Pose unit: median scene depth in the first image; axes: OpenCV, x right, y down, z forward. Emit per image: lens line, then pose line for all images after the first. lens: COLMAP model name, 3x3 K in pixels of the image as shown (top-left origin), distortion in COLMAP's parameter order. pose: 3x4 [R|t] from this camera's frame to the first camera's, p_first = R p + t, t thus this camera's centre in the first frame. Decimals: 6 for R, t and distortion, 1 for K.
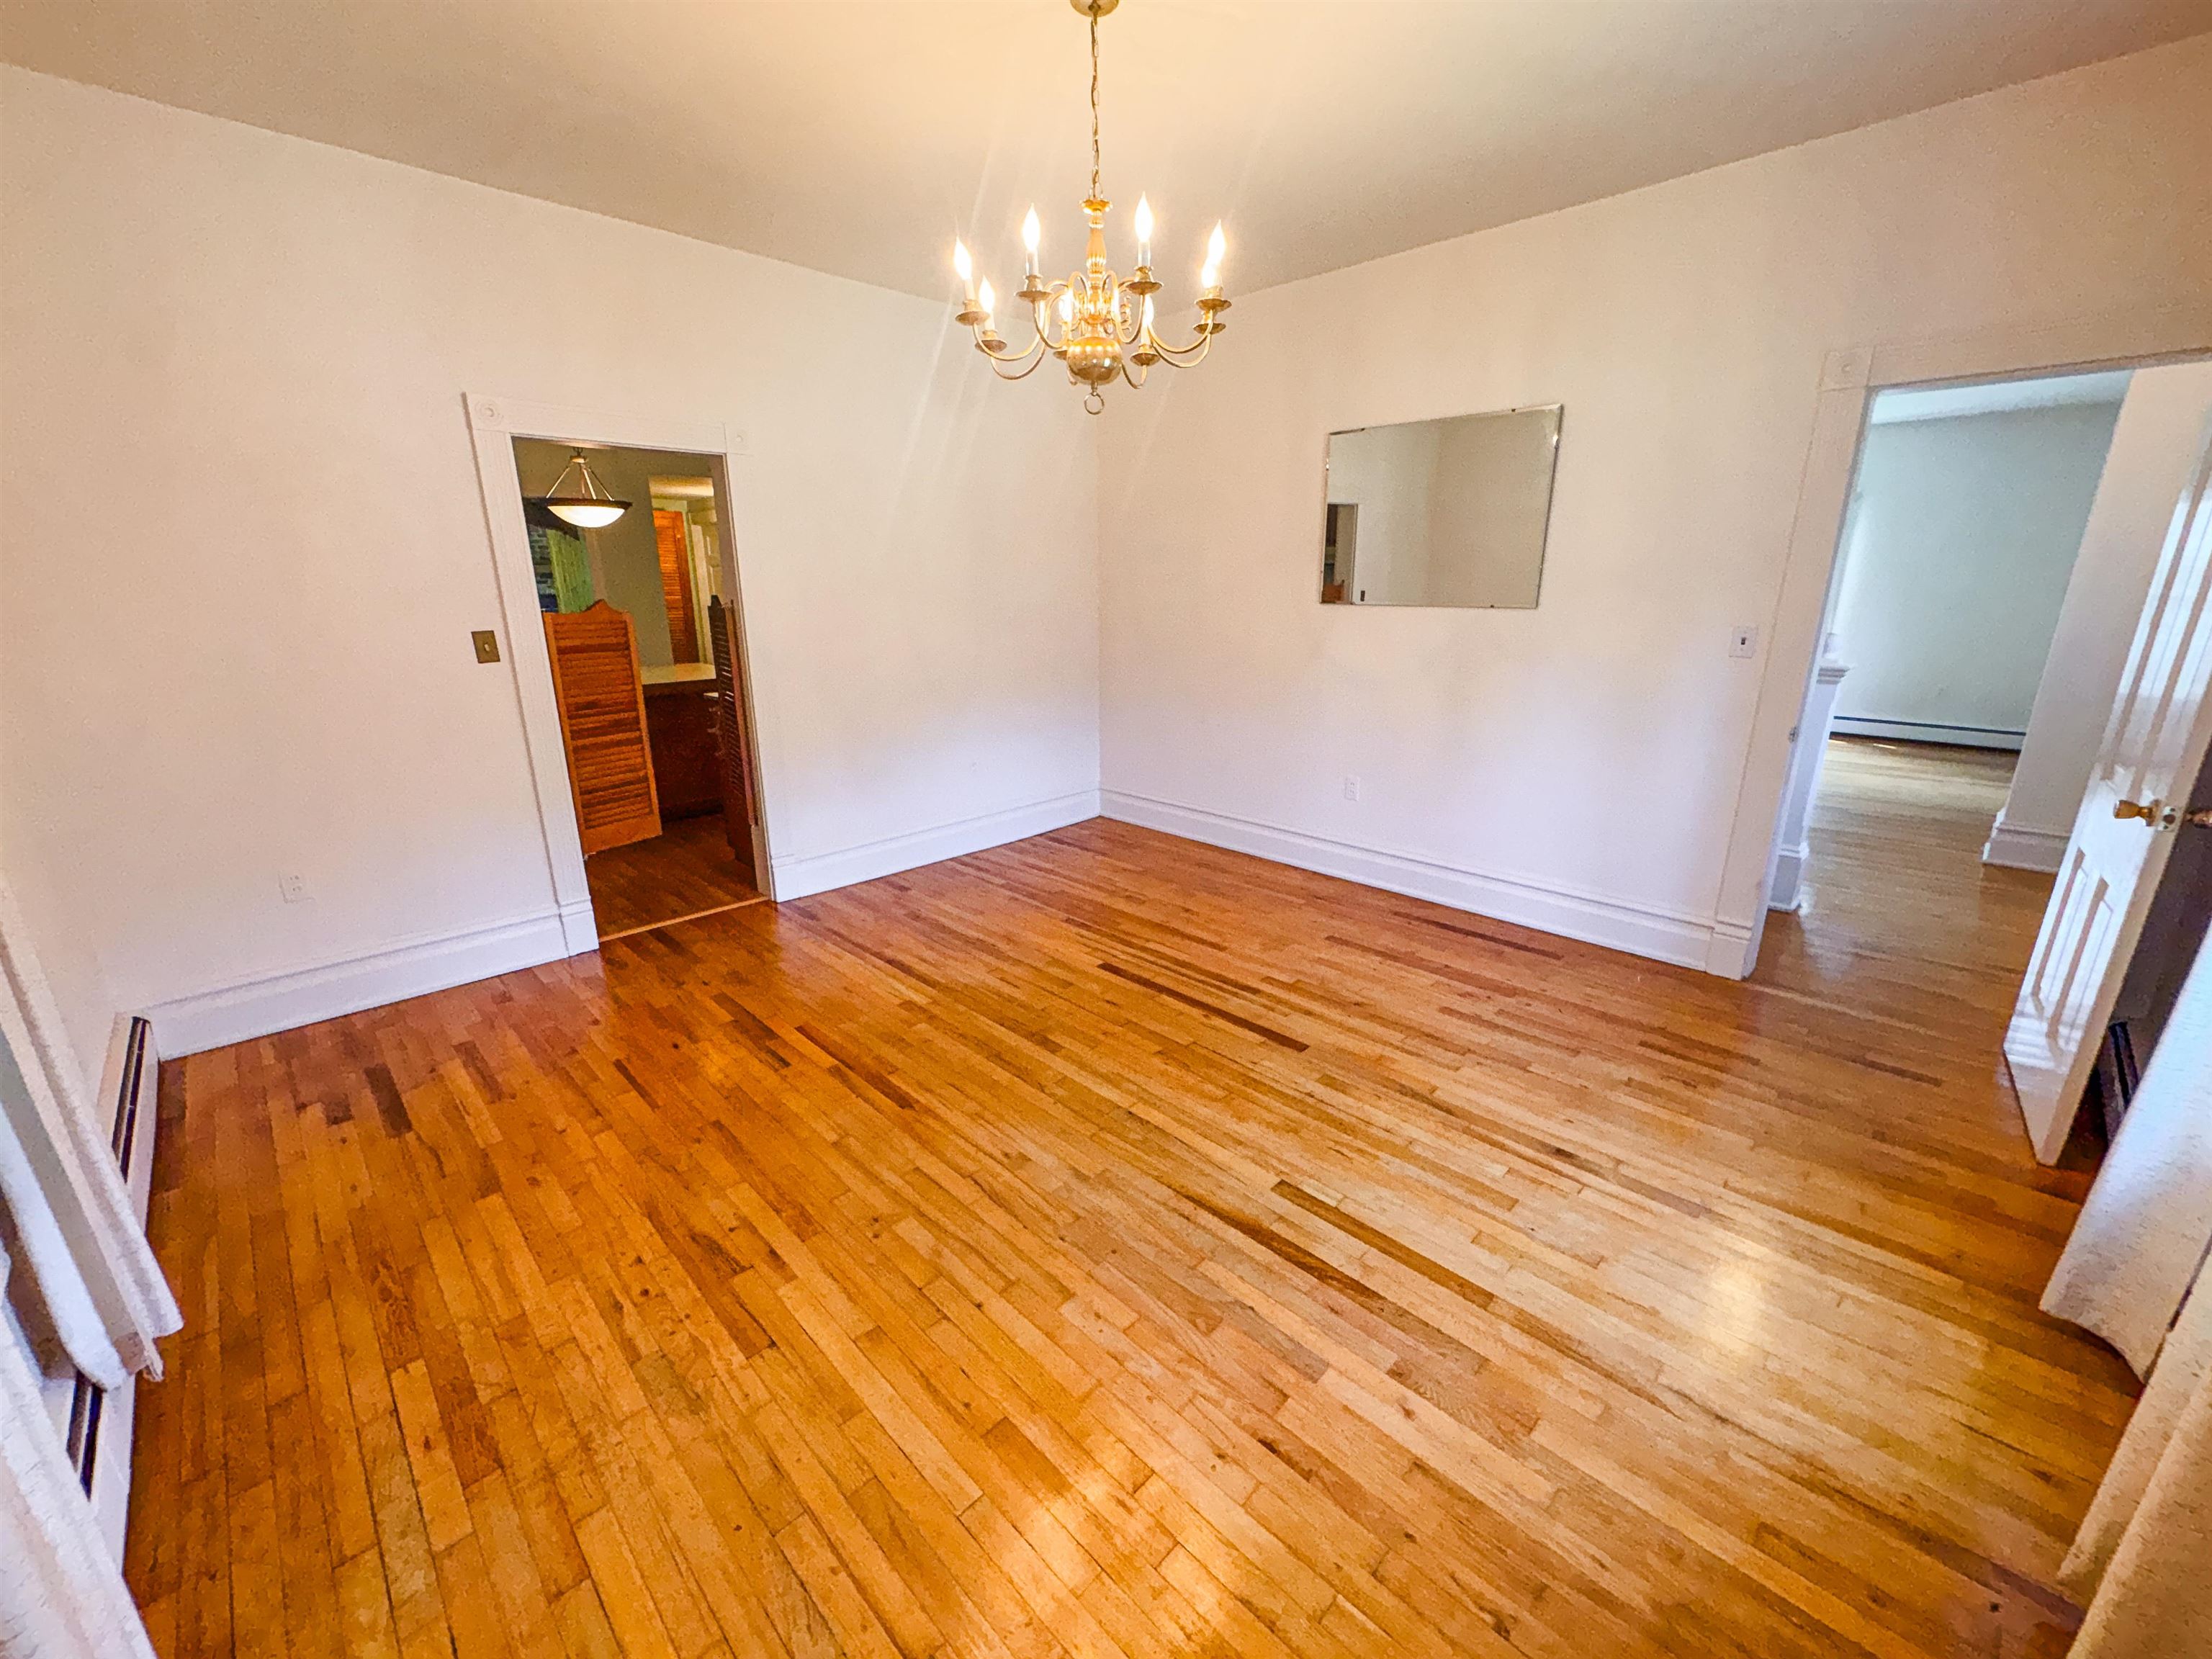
lens RADIAL K [[879.4, 0, 1101.3], [0, 879.4, 837.8], [0, 0, 1]] dist [-0.005870, 0.000131]
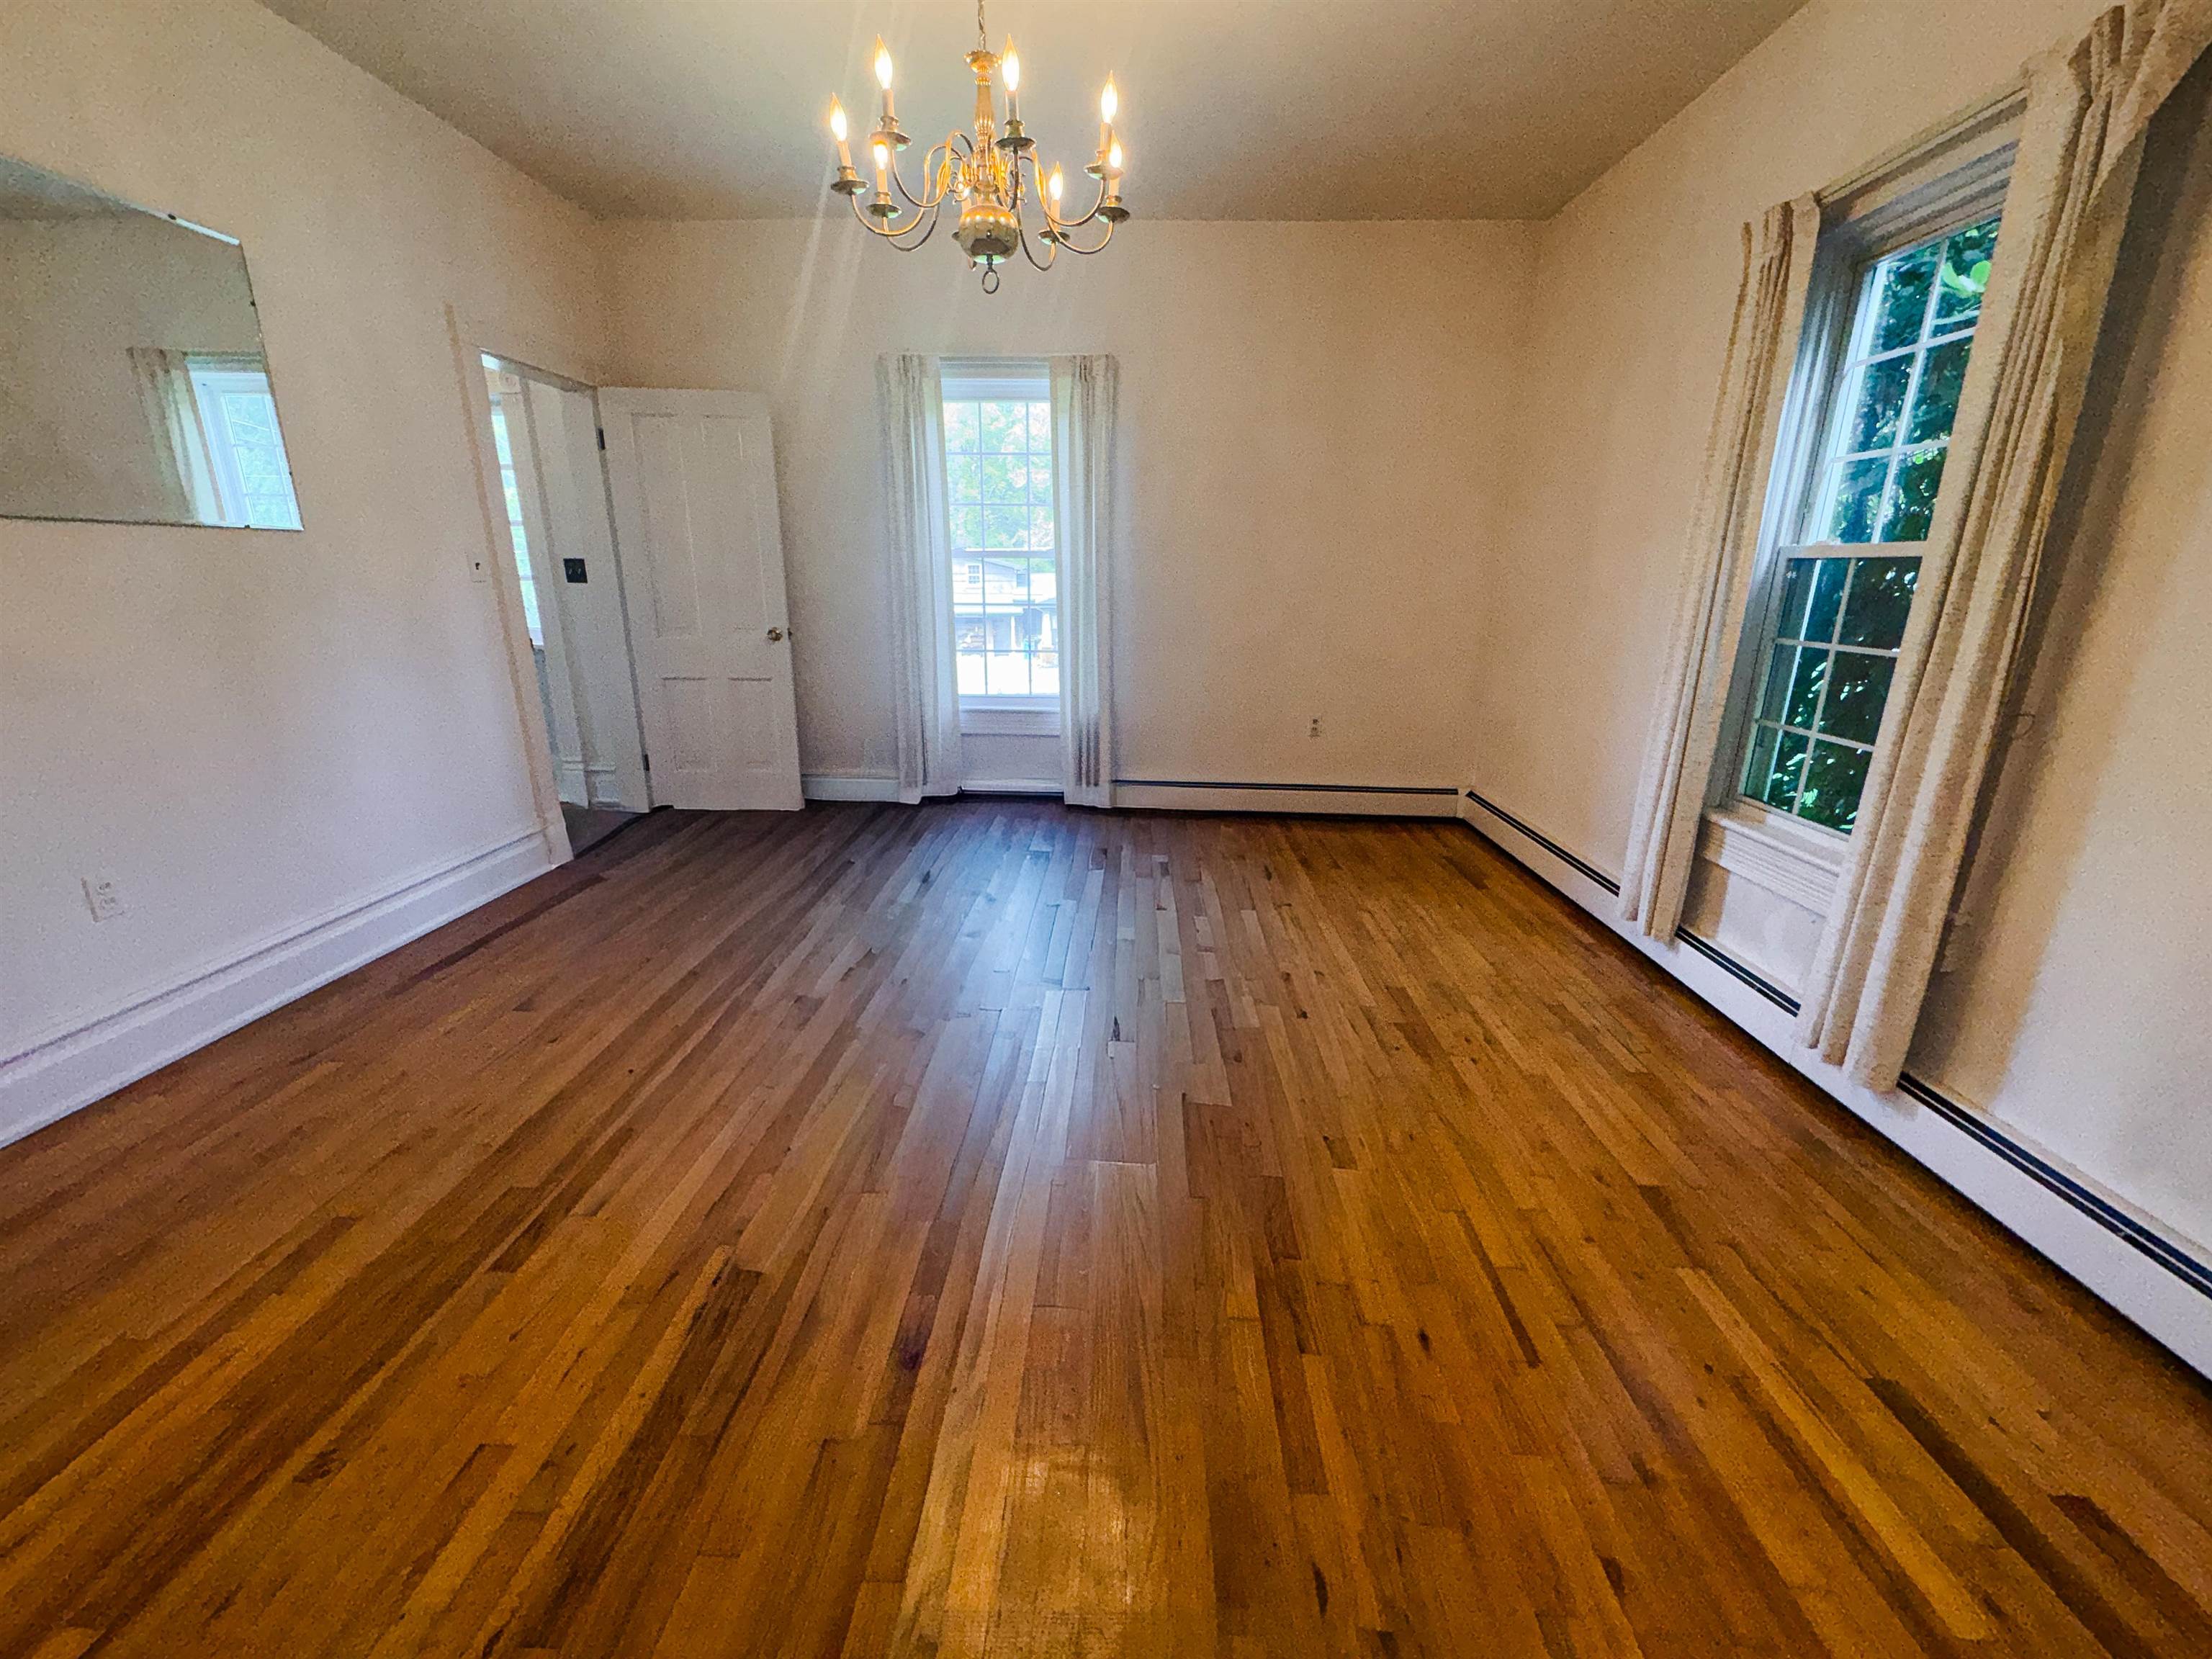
lens RADIAL K [[879.4, 0, 1116.9], [0, 879.4, 841.0], [0, 0, 1]] dist [-0.005870, 0.000131]
pose [[-0.692314, -0.209025, 0.690659, -0.737693], [0.201839, 0.862827, 0.463454, -0.325571], [-0.692793, 0.460258, -0.555158, 1.439764]]
